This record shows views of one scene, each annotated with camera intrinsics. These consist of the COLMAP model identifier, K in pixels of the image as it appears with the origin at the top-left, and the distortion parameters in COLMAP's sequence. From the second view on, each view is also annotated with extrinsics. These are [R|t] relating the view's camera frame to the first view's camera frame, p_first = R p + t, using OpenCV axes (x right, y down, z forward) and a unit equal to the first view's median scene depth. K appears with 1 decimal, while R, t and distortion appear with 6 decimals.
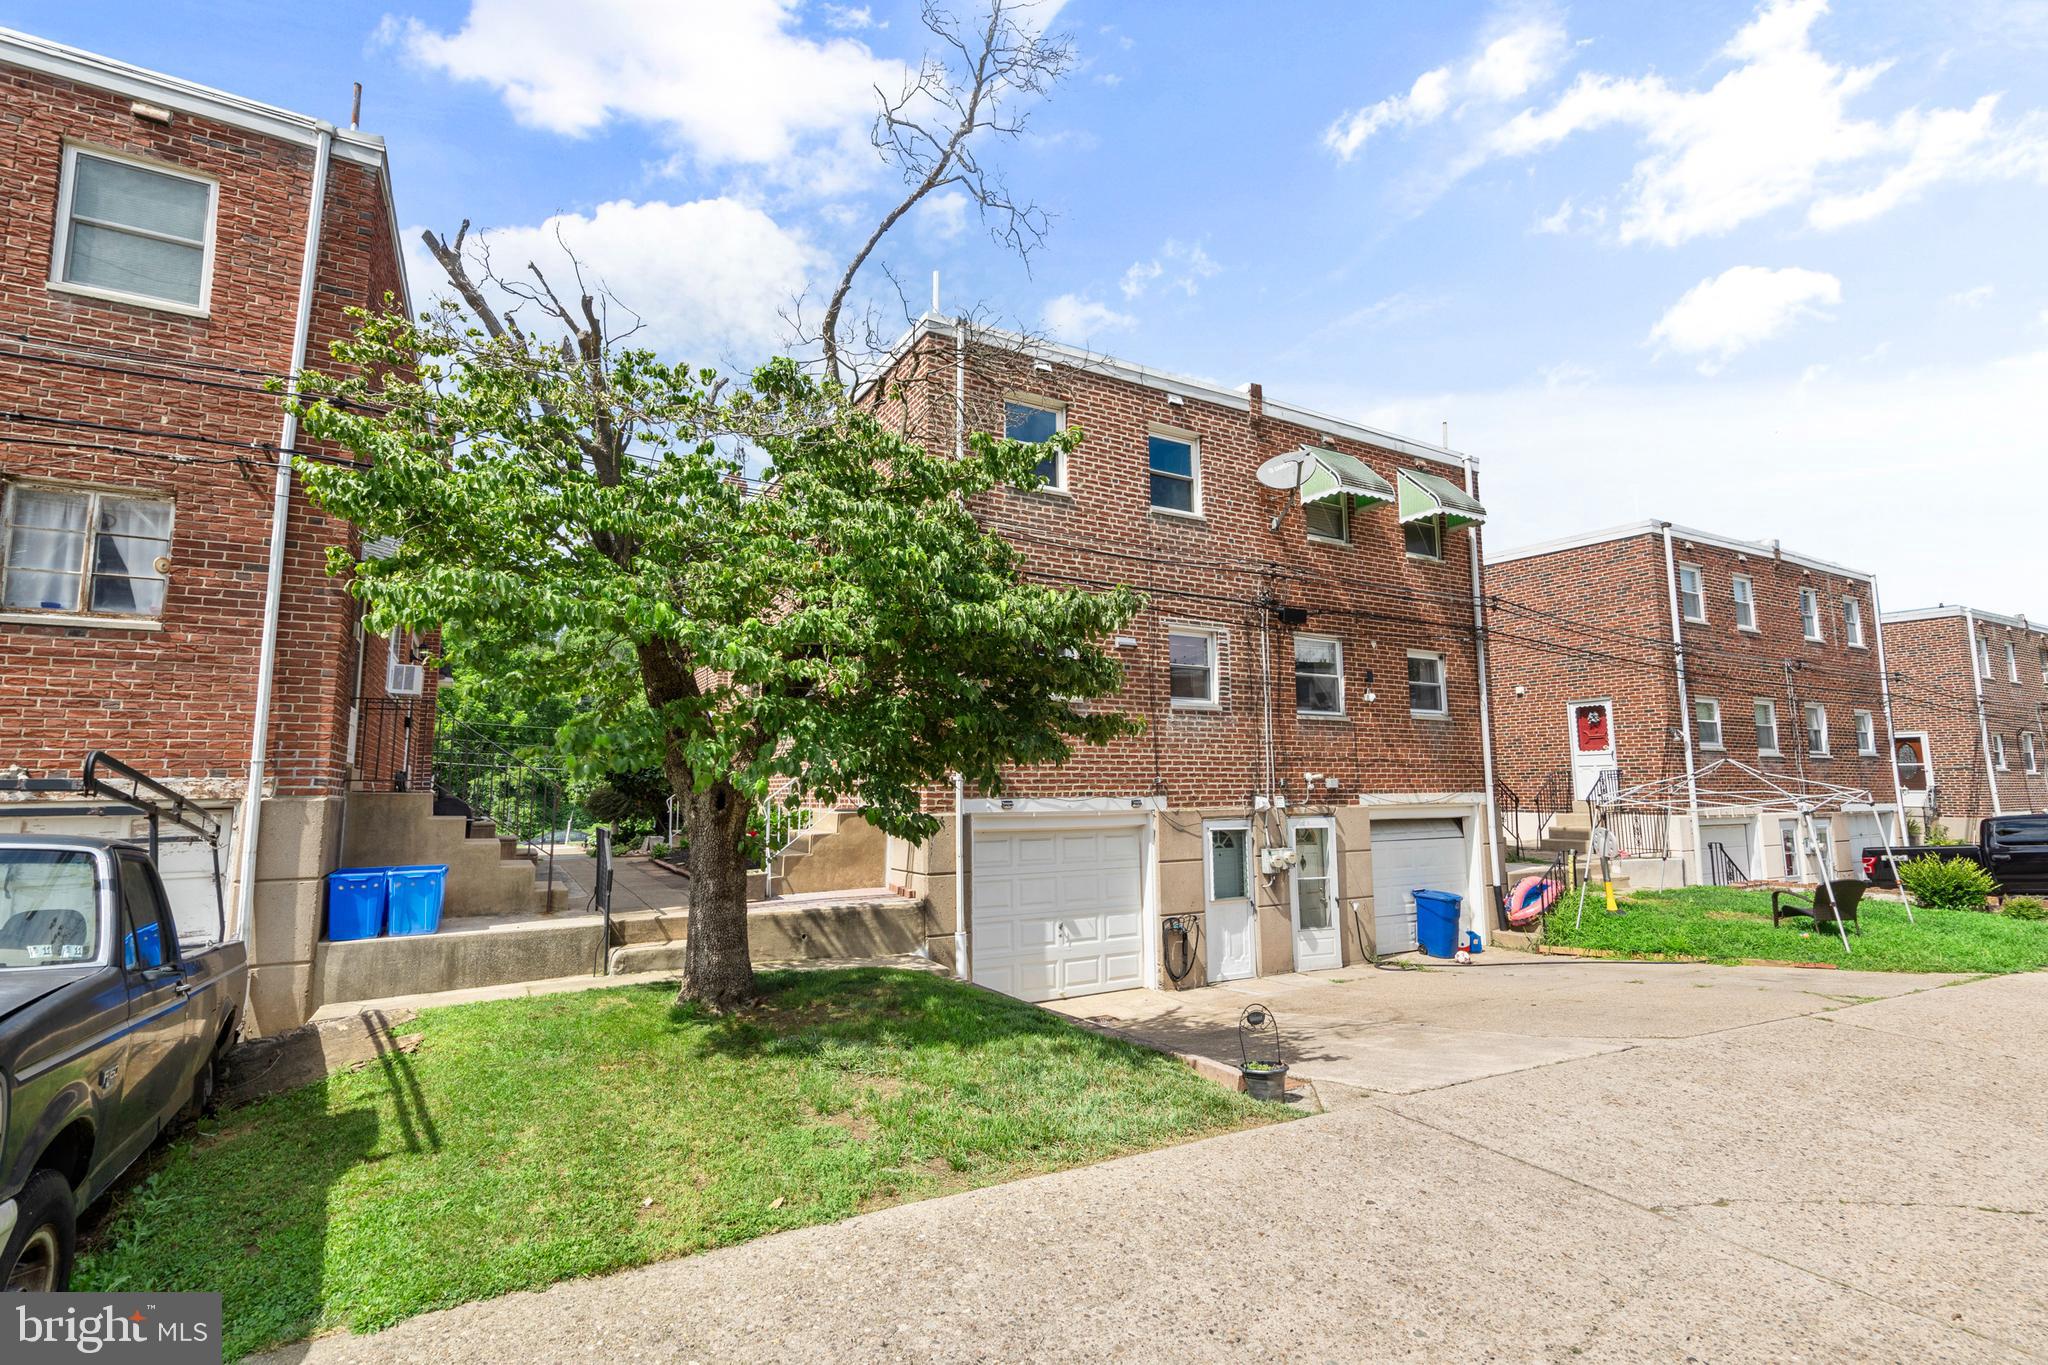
lens RADIAL K [[956.9, 0, 1021.1], [0, 956.9, 651.0], [0, 0, 1]] dist [0.000828, 0.010586]
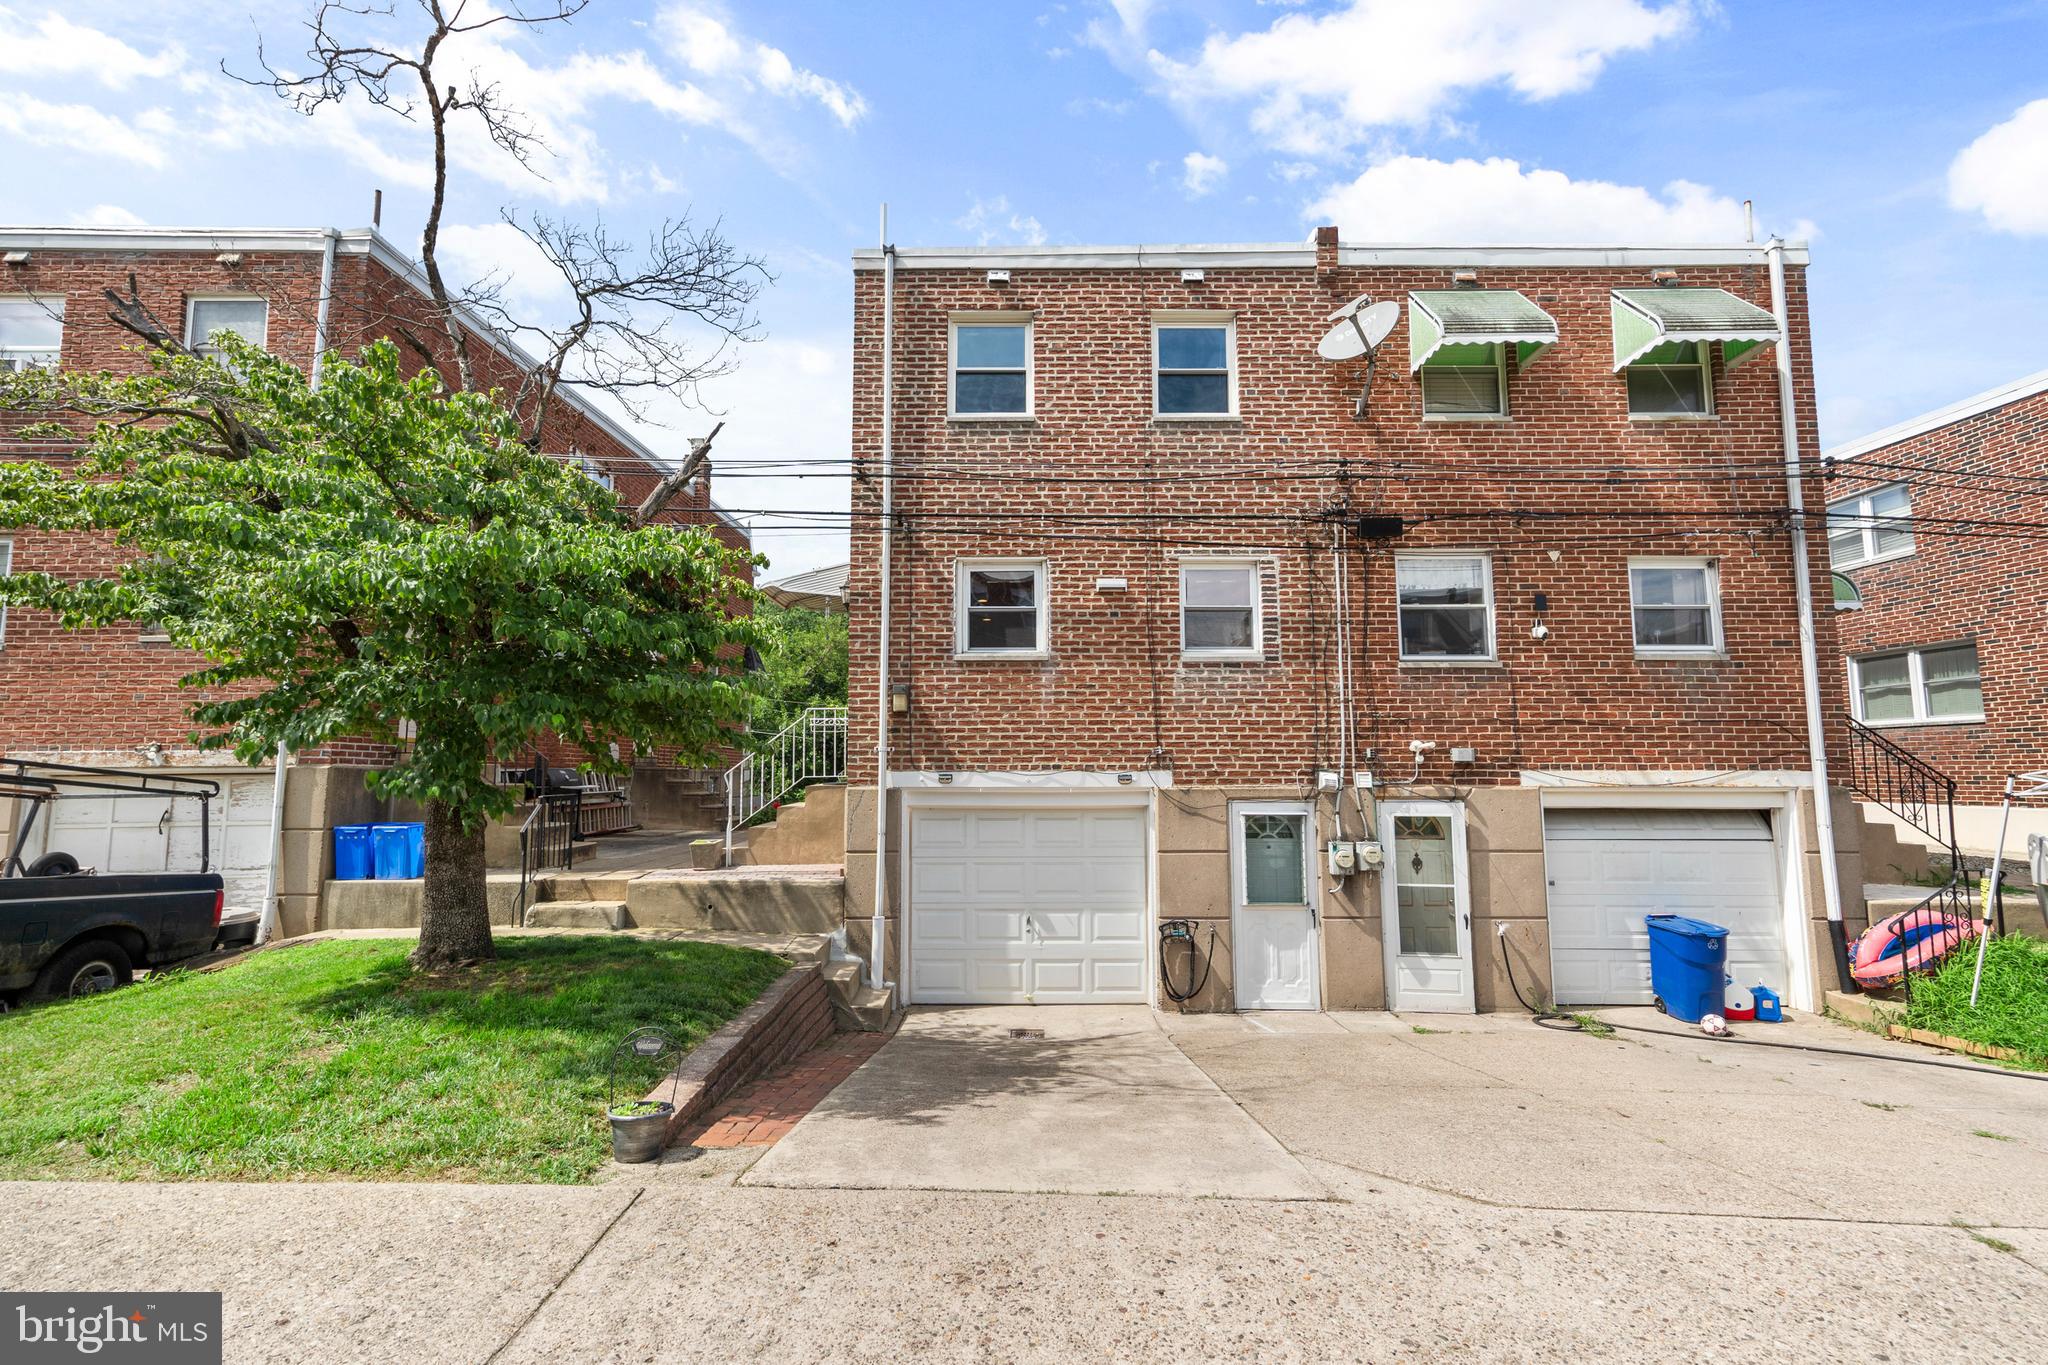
lens RADIAL K [[956.9, 0, 1021.1], [0, 956.9, 651.0], [0, 0, 1]] dist [0.000828, 0.010586]
pose [[0.861127, -0.058685, -0.504992, 0.429790], [0.068422, 0.997656, 0.000738, 0.039831], [0.503765, -0.035188, 0.863124, 0.232549]]
